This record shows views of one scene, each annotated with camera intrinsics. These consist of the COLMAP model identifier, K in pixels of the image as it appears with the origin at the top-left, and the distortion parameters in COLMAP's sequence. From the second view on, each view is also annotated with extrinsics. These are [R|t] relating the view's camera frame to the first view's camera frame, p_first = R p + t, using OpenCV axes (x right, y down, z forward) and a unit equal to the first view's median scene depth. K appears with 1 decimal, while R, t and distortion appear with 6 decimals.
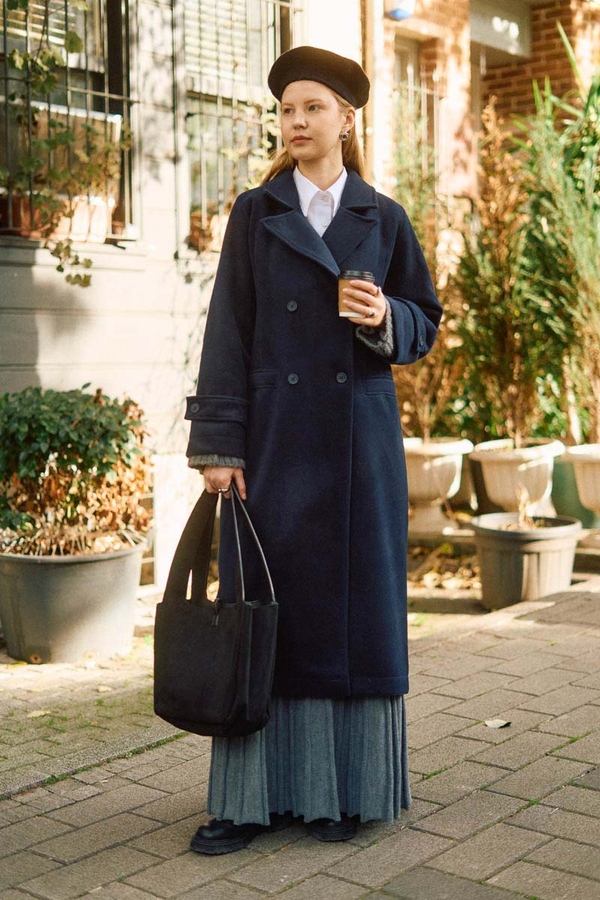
lens RADIAL K [[1220.6, 0, 280.9], [0, 1220.6, 449.5], [0, 0, 1]] dist [-0.023698, -0.023694]
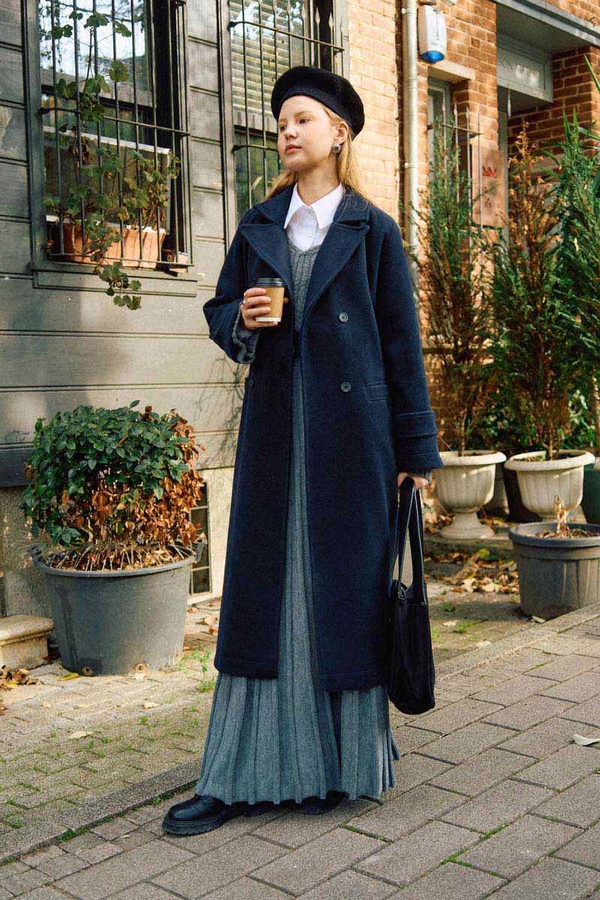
lens RADIAL K [[1046.5, 0, 287.0], [0, 1046.5, 453.2], [0, 0, 1]] dist [0.079381, -0.324139]
pose [[0.999028, -0.011981, -0.042423, 0.004696], [0.011695, 0.999907, -0.006972, -0.002320], [0.042502, 0.006469, 0.999075, 0.092720]]
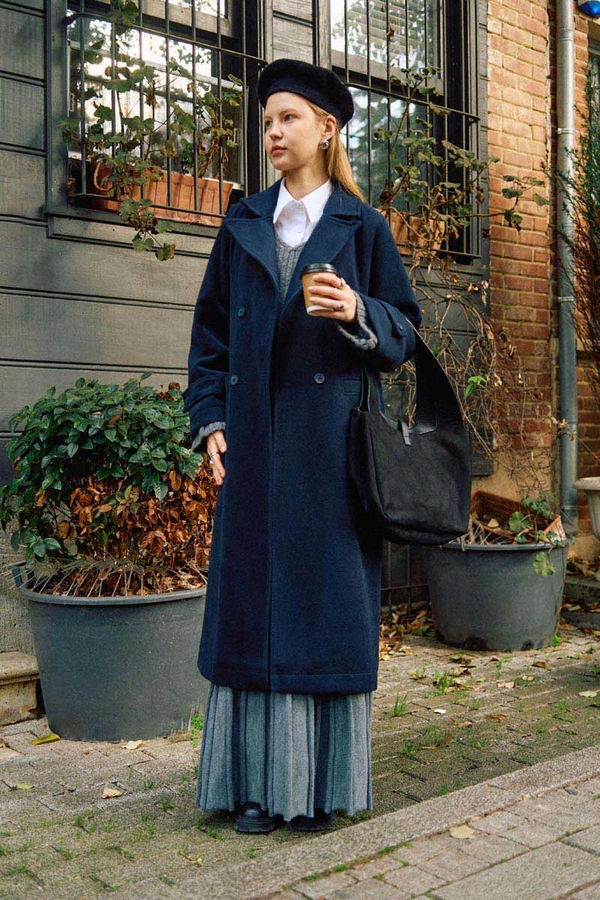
lens RADIAL K [[1046.5, 0, 287.0], [0, 1046.5, 453.2], [0, 0, 1]] dist [0.079381, -0.324139]
pose [[0.978229, 0.004416, -0.207484, 0.050167], [-0.014978, 0.998669, -0.049362, 0.021612], [0.206989, 0.051396, 0.976992, 0.287026]]
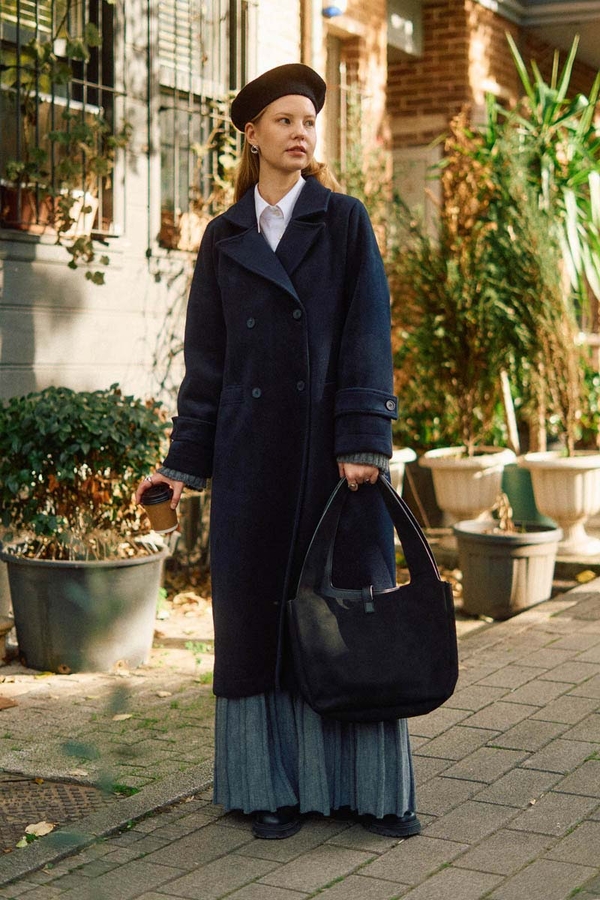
lens RADIAL K [[1341.9, 0, 299.9], [0, 1341.9, 424.5], [0, 0, 1]] dist [-0.018715, -0.007447]
pose [[0.985255, 0.007421, 0.170932, -0.151526], [-0.002256, 0.999536, -0.030389, 0.008146], [-0.171078, 0.029555, 0.984814, -0.060112]]
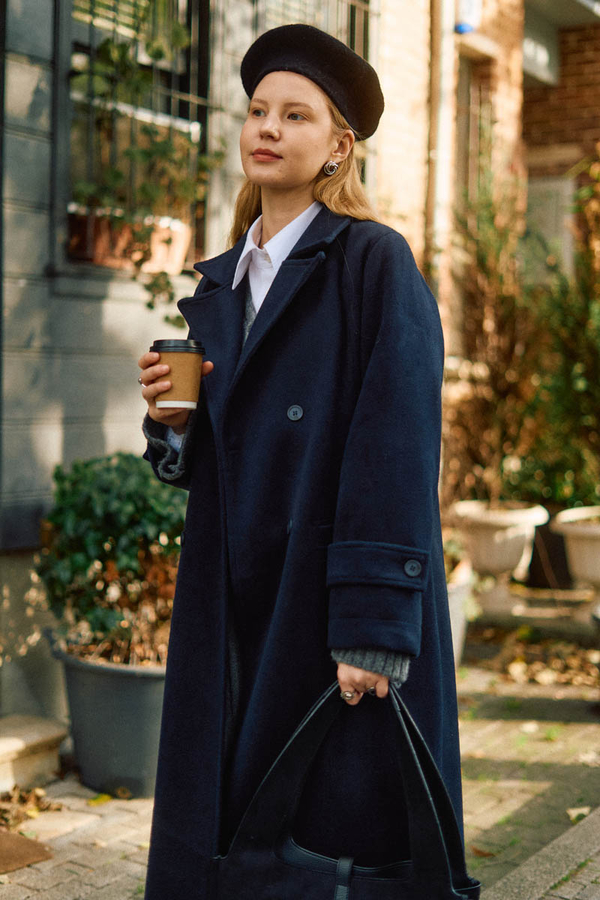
lens RADIAL K [[1292.8, 0, 336.3], [0, 1292.8, 445.9], [0, 0, 1]] dist [-0.062760, -0.019034]
pose [[0.994381, 0.027789, 0.102153, -0.117168], [-0.024756, 0.999218, -0.030837, -0.025320], [-0.102930, 0.028135, 0.994291, 0.105765]]
